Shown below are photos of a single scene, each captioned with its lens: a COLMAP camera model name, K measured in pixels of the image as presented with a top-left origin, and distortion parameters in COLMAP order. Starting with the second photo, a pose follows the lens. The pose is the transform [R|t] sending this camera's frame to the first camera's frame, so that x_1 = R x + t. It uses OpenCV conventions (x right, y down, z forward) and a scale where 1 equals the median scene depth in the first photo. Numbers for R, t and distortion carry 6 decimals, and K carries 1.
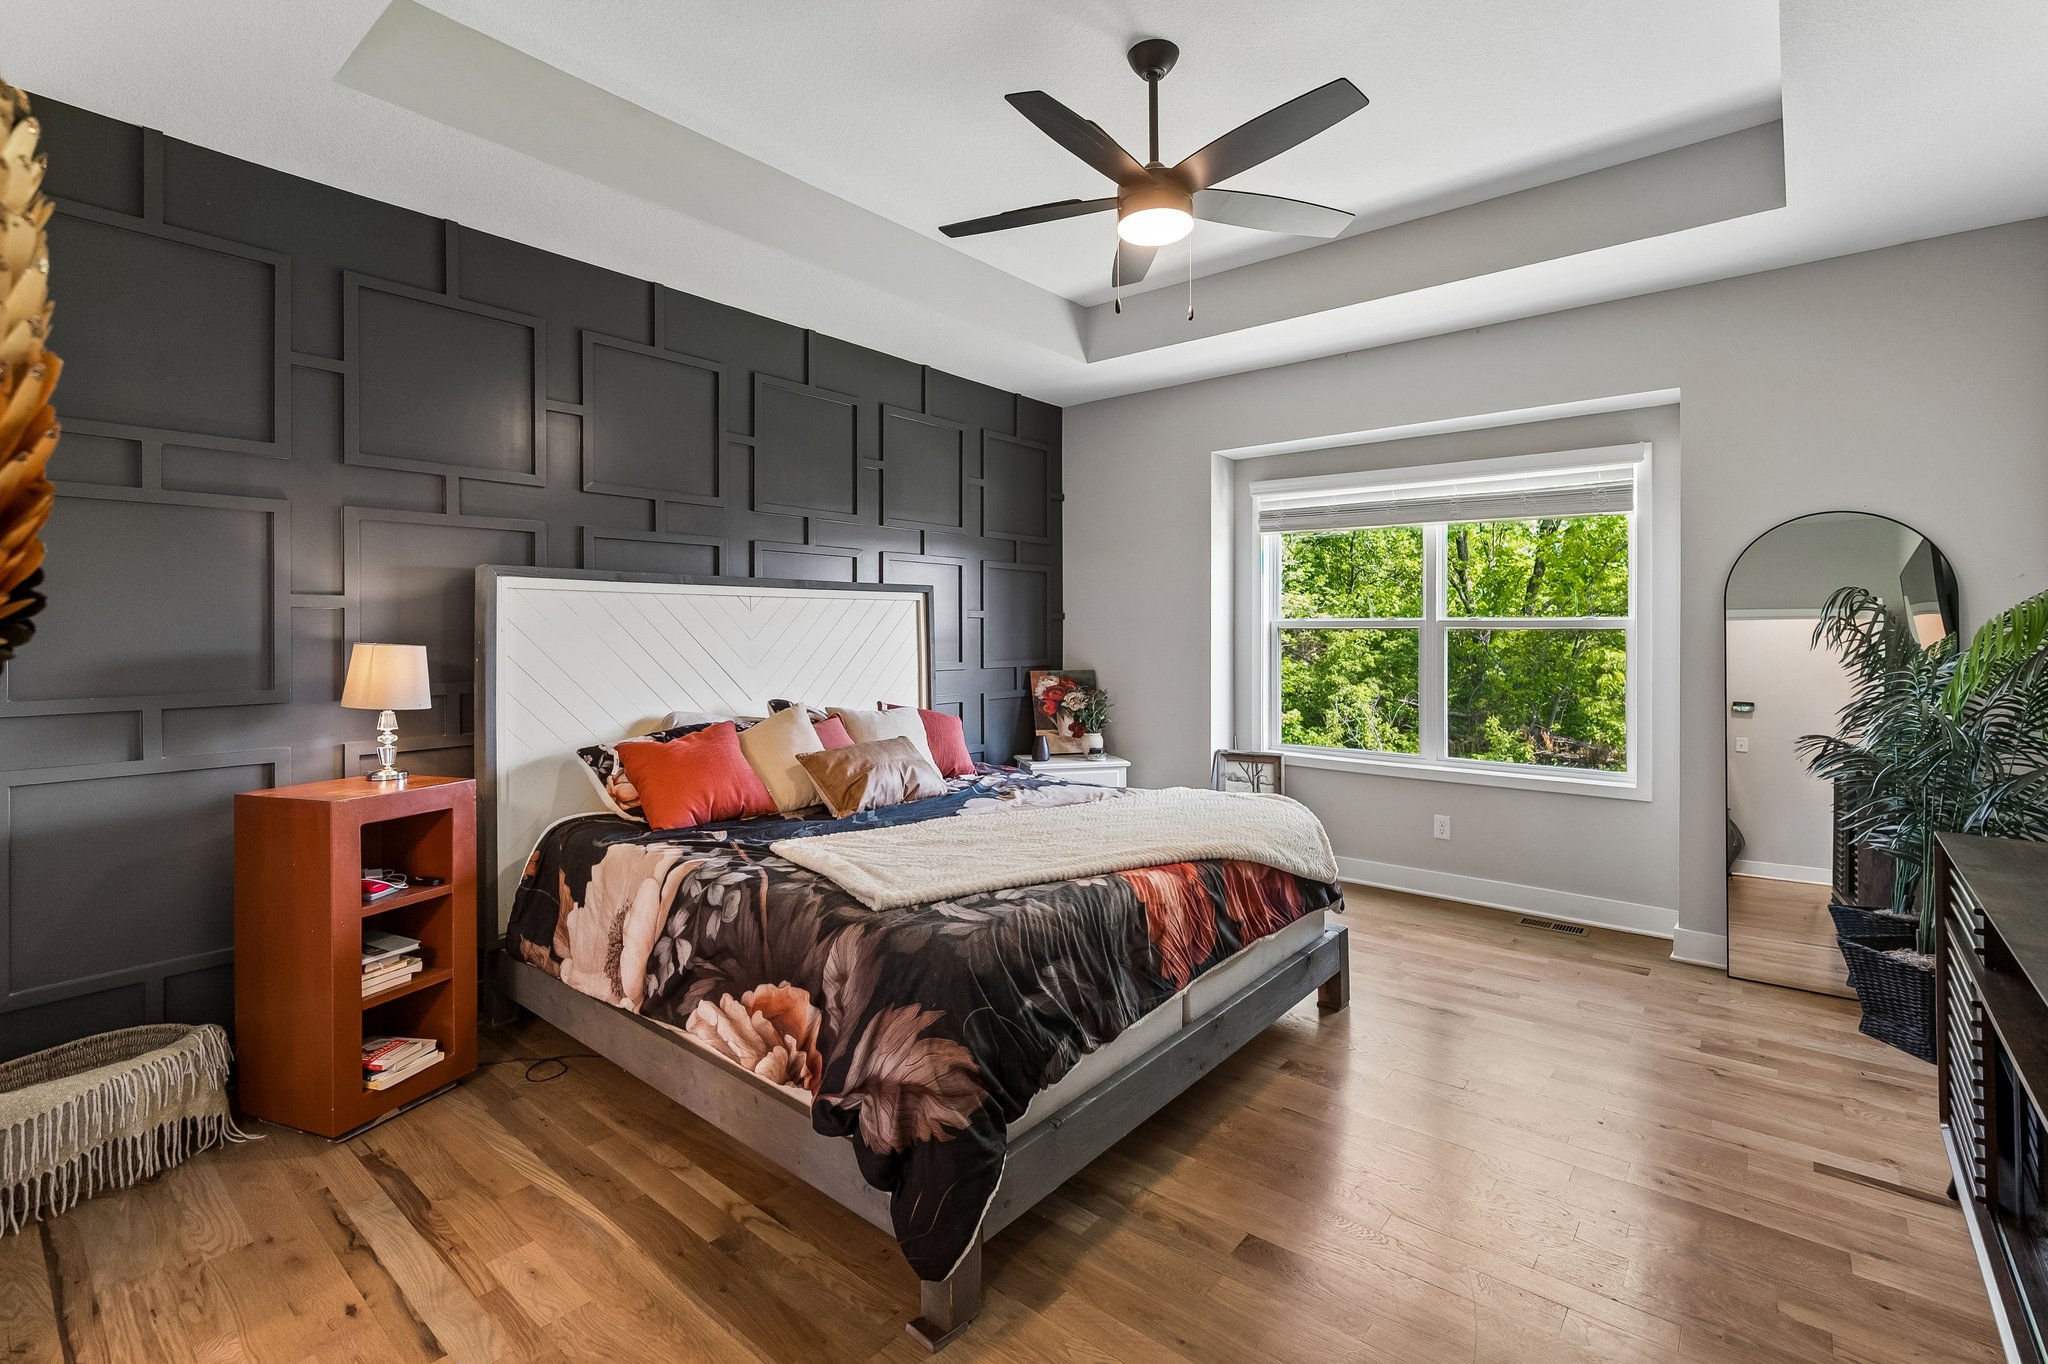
lens RADIAL K [[920.6, 0, 1015.6], [0, 920.6, 643.7], [0, 0, 1]] dist [0.003934, 0.000590]
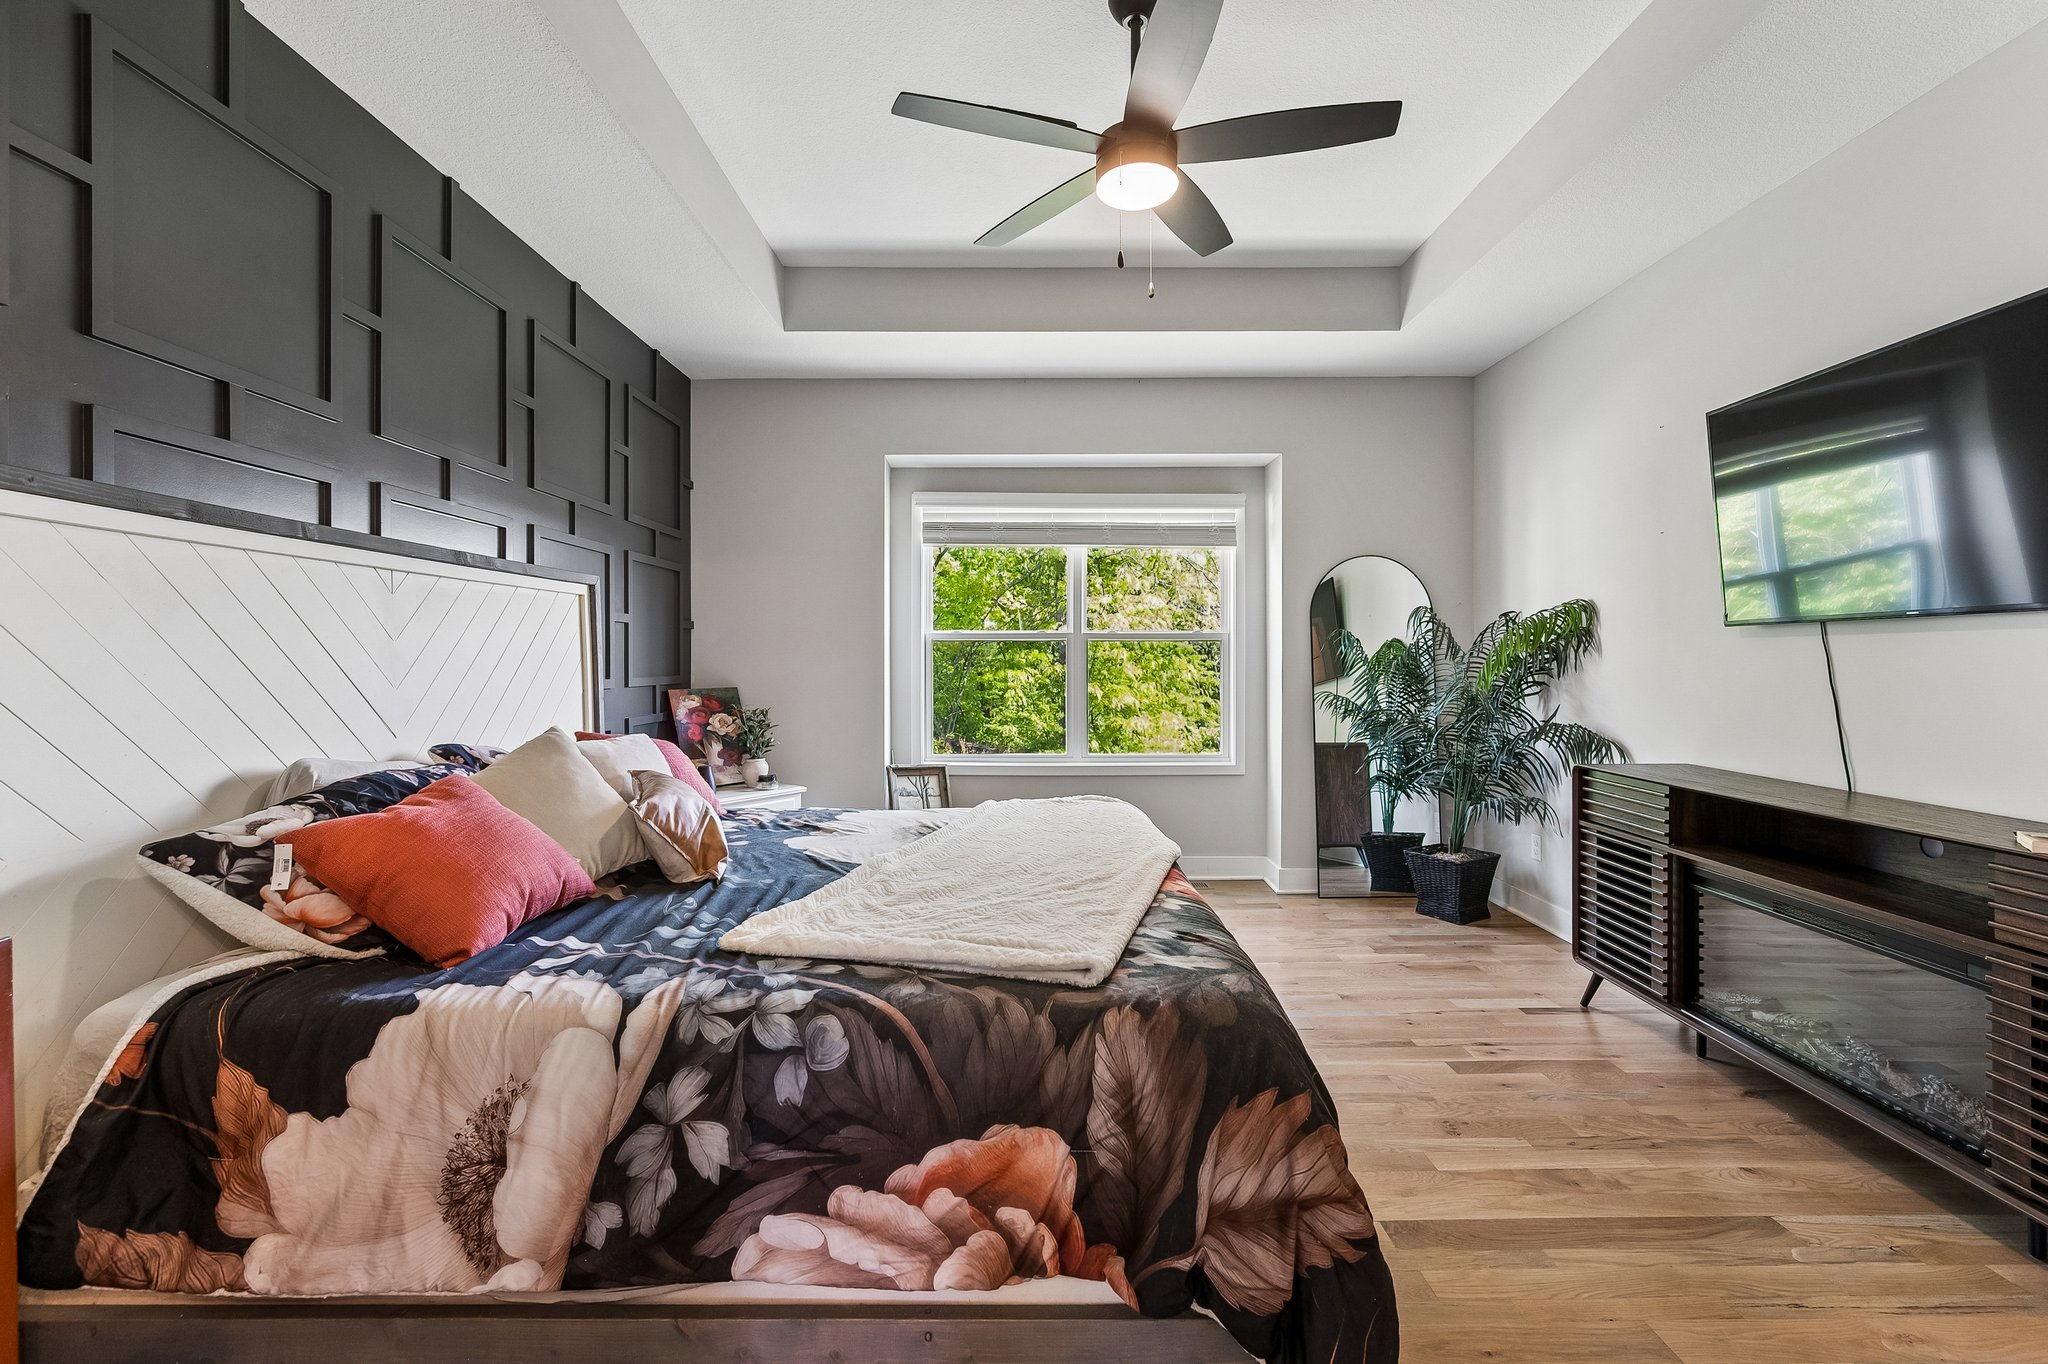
lens RADIAL K [[879.0, 0, 1018.0], [0, 879.0, 662.1], [0, 0, 1]] dist [0.012192, -0.000037]
pose [[0.768060, -0.005907, 0.640350, -0.435342], [0.014111, 0.999871, -0.007702, 0.026514], [-0.640222, 0.014951, 0.768044, 0.340282]]
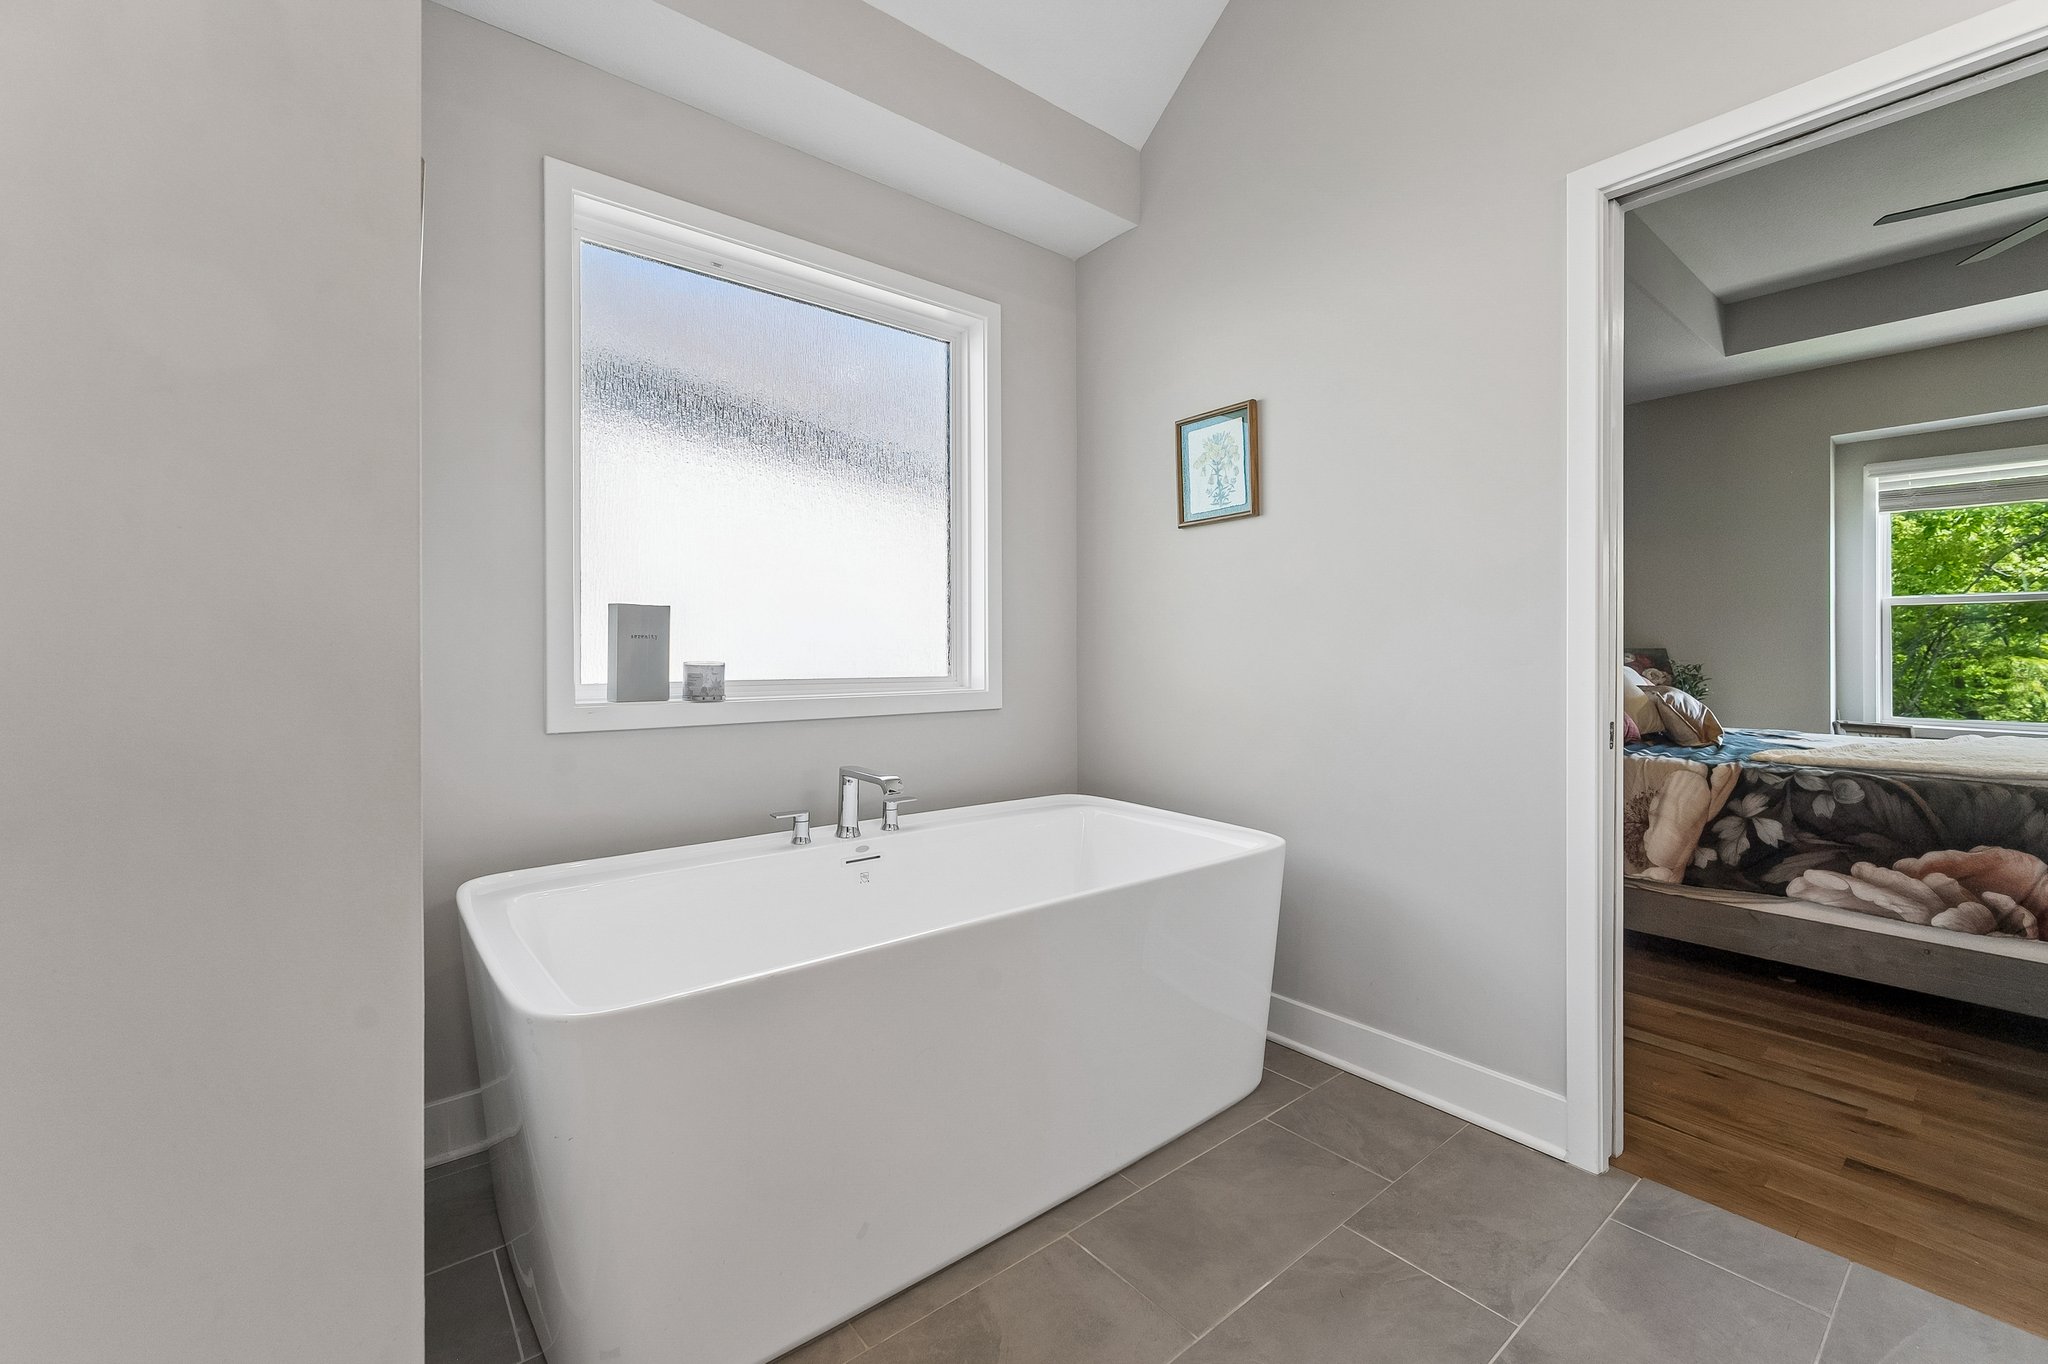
lens RADIAL K [[879.0, 0, 1004.8], [0, 879.0, 650.5], [0, 0, 1]] dist [0.012192, -0.000037]
pose [[0.986379, 0.000951, -0.164487, -0.884788], [-0.004496, 0.999766, -0.021181, 0.098259], [0.164428, 0.021632, 0.986152, -0.233582]]
